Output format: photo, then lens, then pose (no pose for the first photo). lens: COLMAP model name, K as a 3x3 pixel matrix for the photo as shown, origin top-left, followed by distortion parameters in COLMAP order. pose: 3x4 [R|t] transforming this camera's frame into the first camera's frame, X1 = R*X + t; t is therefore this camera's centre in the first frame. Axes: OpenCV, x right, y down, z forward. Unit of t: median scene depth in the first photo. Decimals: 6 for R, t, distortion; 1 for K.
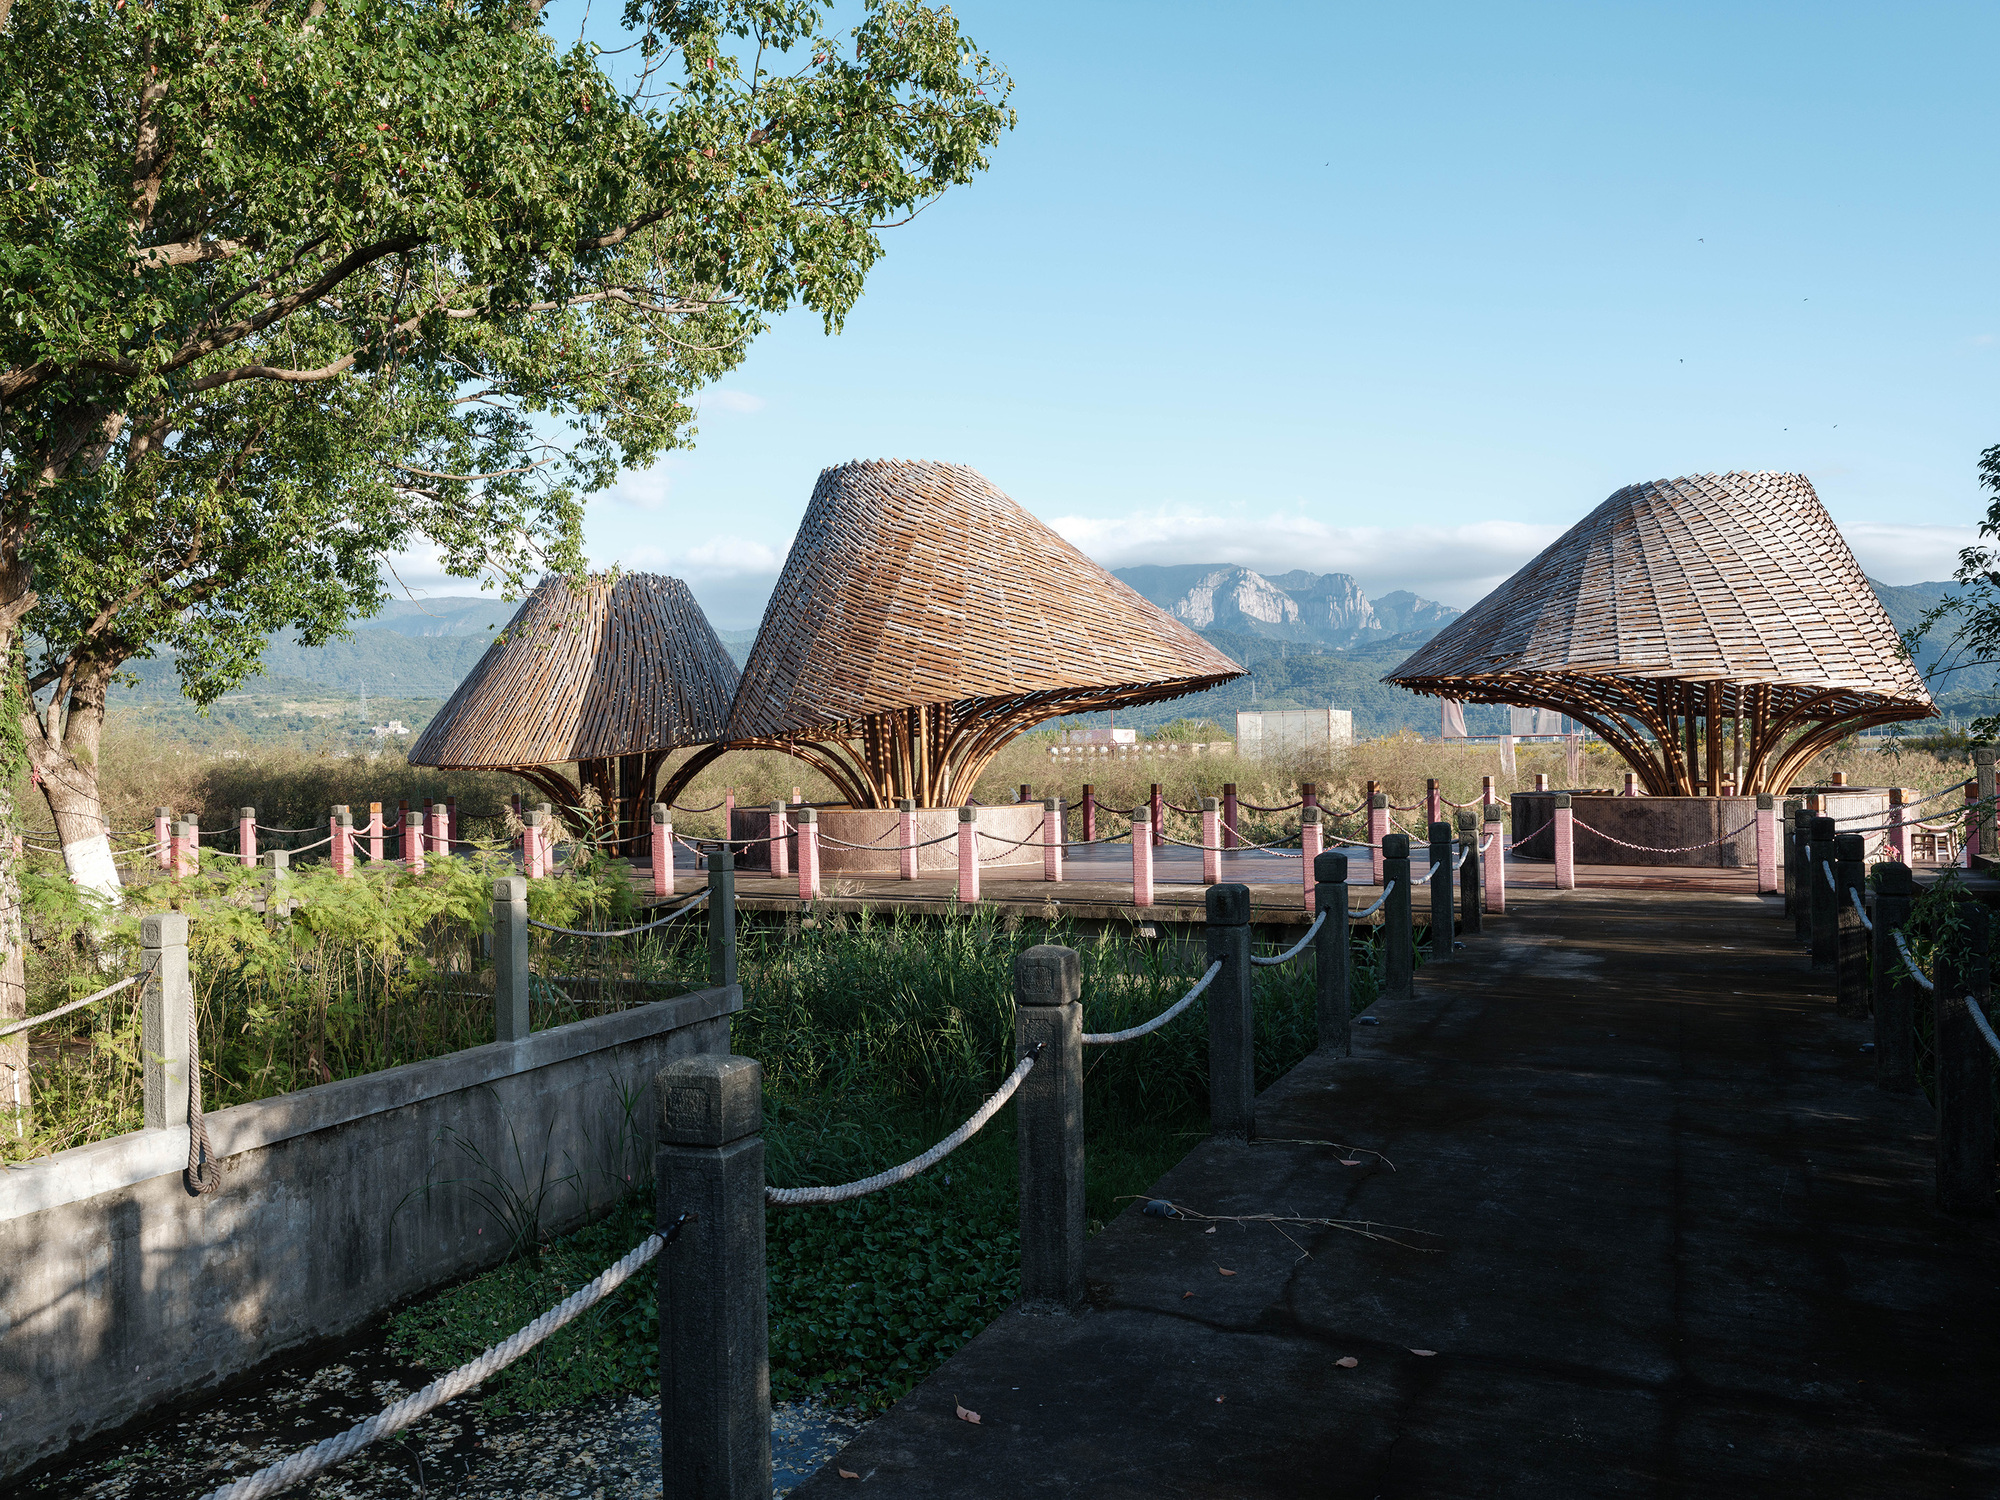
lens RADIAL K [[1744.2, 0, 999.6], [0, 1744.2, 753.1], [0, 0, 1]] dist [-0.006634, -0.014184]
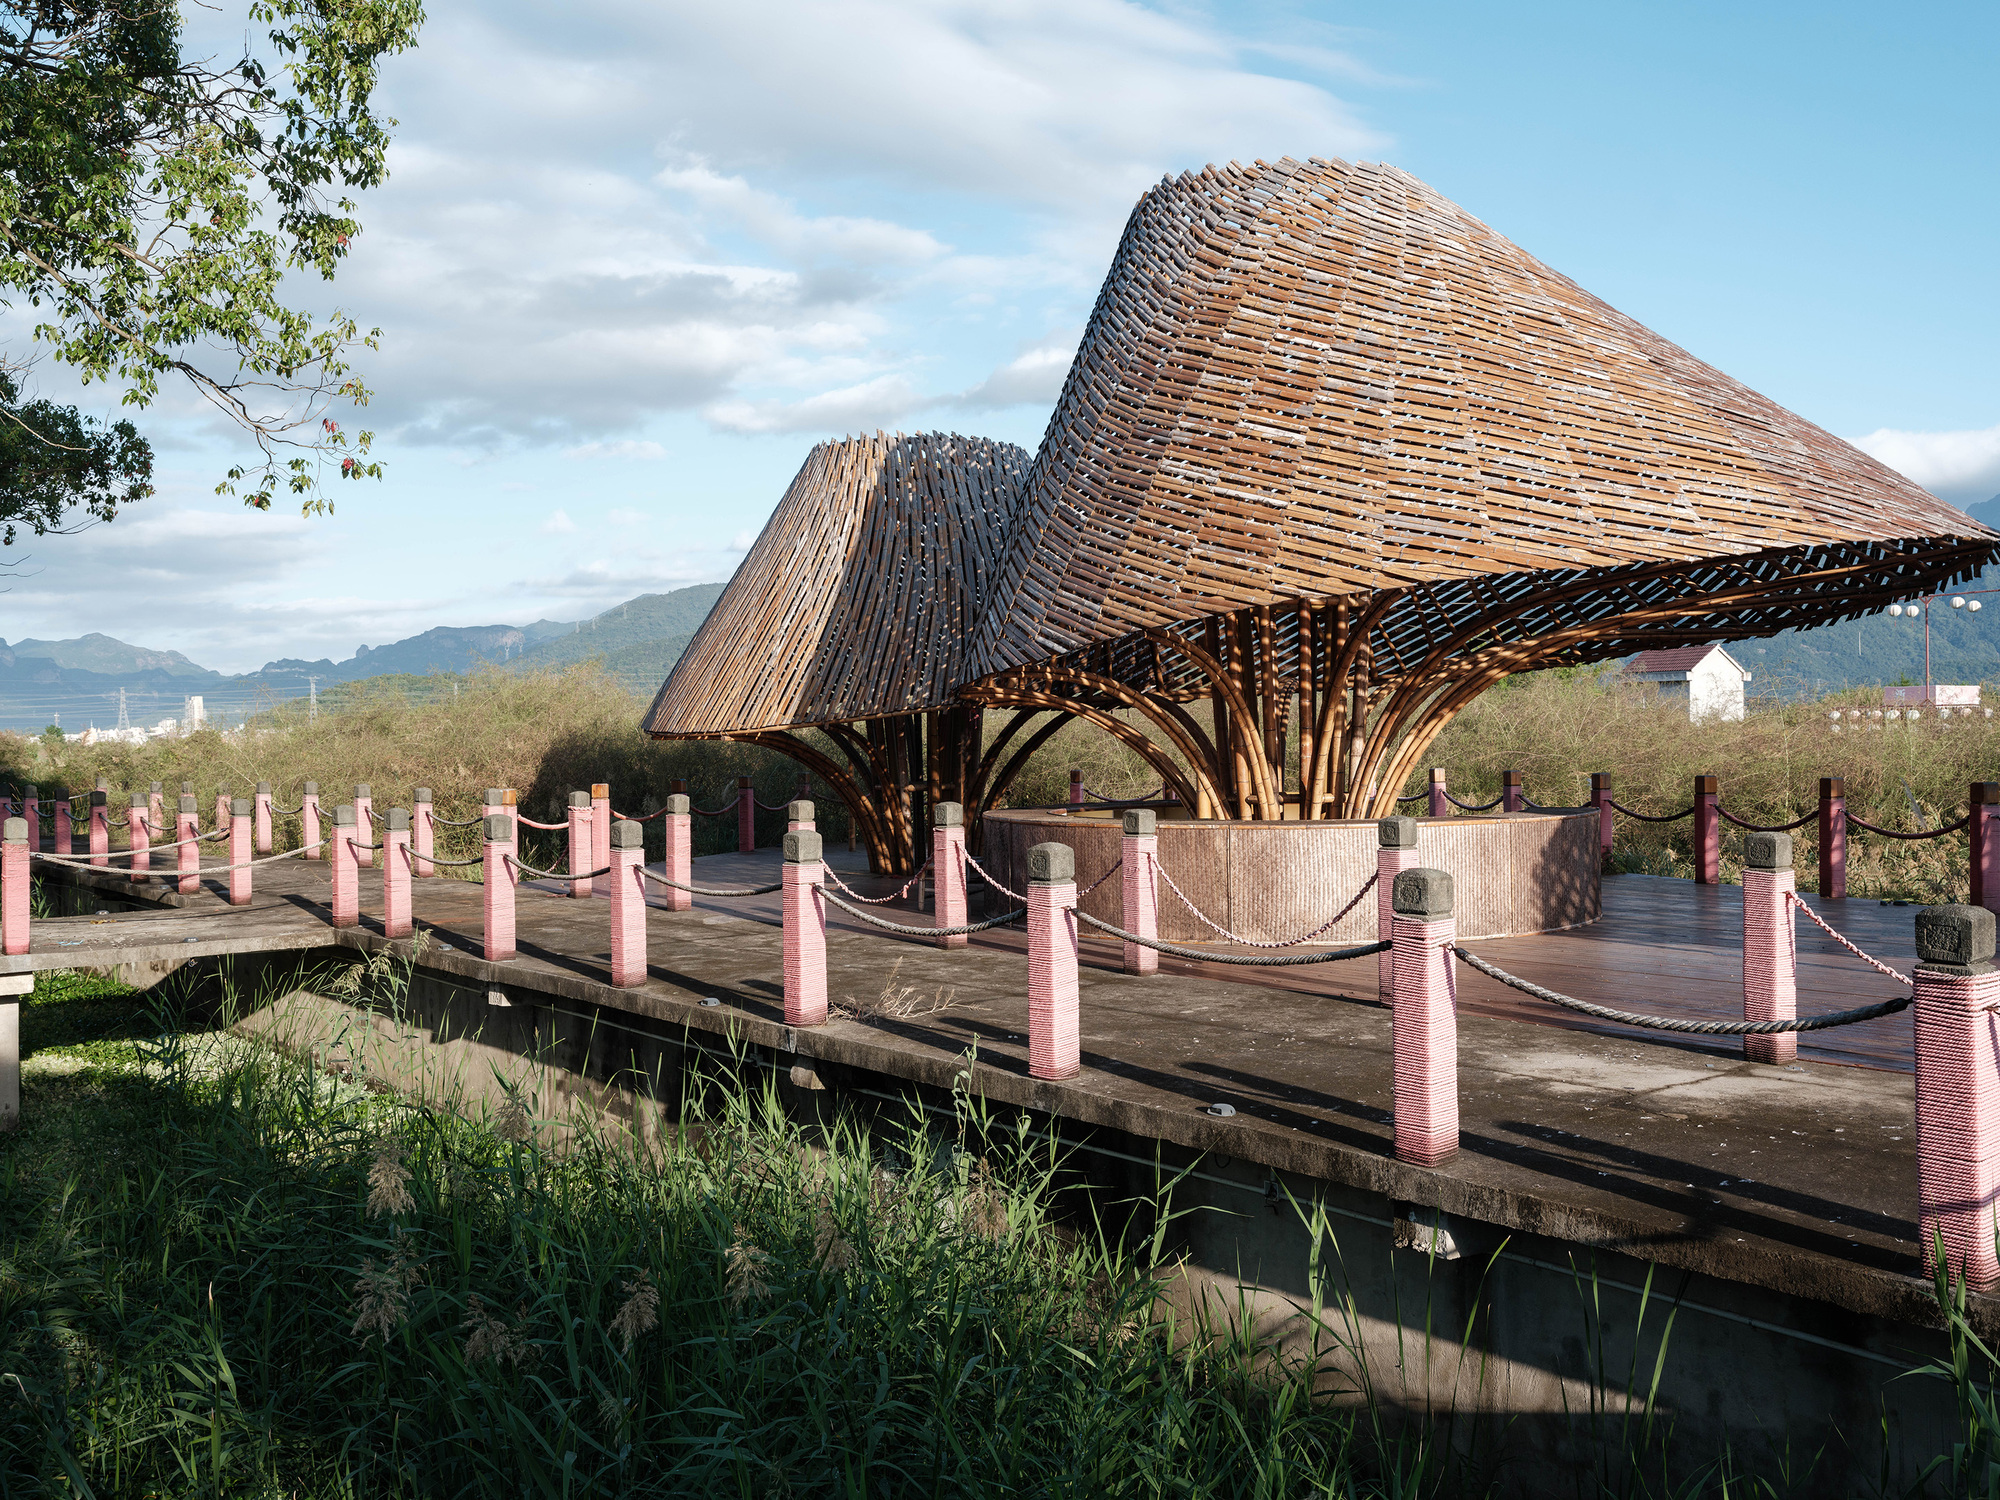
lens RADIAL K [[1744.2, 0, 1001.1], [0, 1744.2, 742.8], [0, 0, 1]] dist [-0.006634, -0.014184]
pose [[0.887084, 0.010800, -0.461482, 0.124822], [-0.004350, 0.999877, 0.015037, 0.000449], [0.461588, -0.011332, 0.887022, 0.496505]]
